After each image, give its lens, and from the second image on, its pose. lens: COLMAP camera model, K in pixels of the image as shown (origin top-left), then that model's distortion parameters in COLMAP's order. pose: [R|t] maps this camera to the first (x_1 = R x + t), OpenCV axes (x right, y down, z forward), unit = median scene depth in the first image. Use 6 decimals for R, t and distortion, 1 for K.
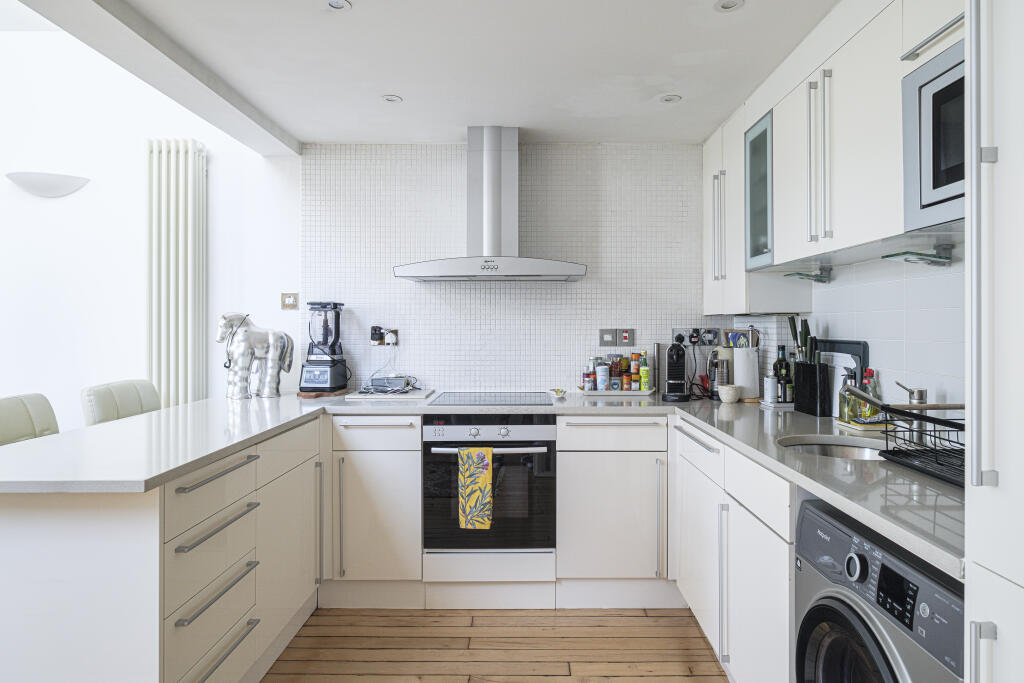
lens RADIAL K [[598.8, 0, 514.8], [0, 598.8, 326.0], [0, 0, 1]] dist [-0.003379, 0.000115]
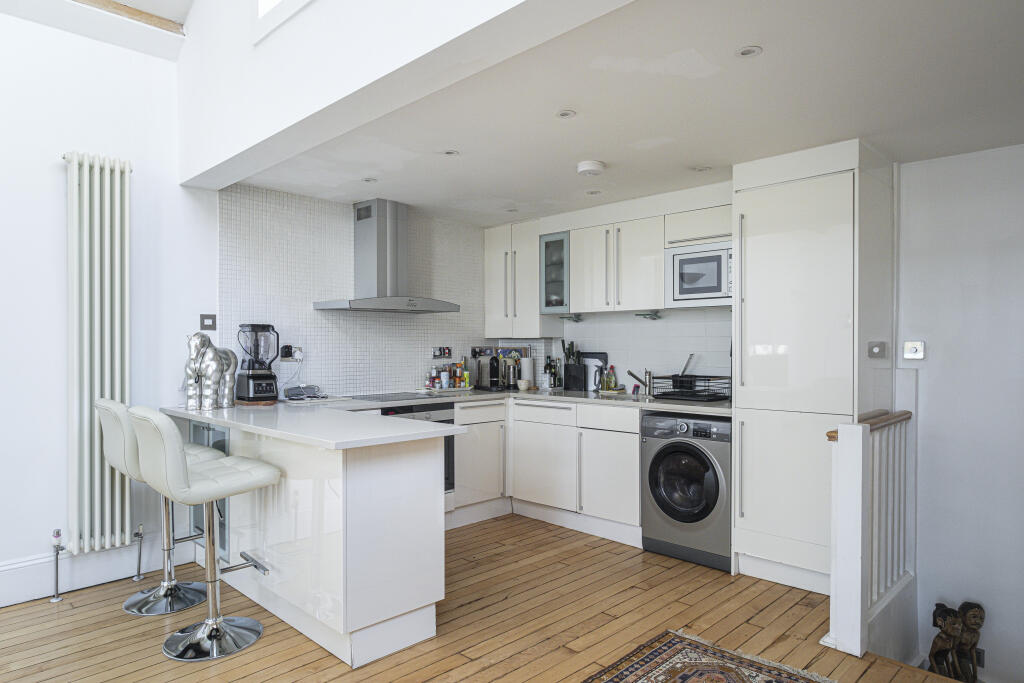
lens RADIAL K [[640.1, 0, 512.0], [0, 640.1, 341.5], [0, 0, 1]] dist [-0.001215, -0.000007]
pose [[0.705272, 0.003361, 0.708928, -0.863242], [-0.000308, 0.999990, -0.004434, -0.001359], [-0.708936, 0.002908, 0.705267, -0.235282]]
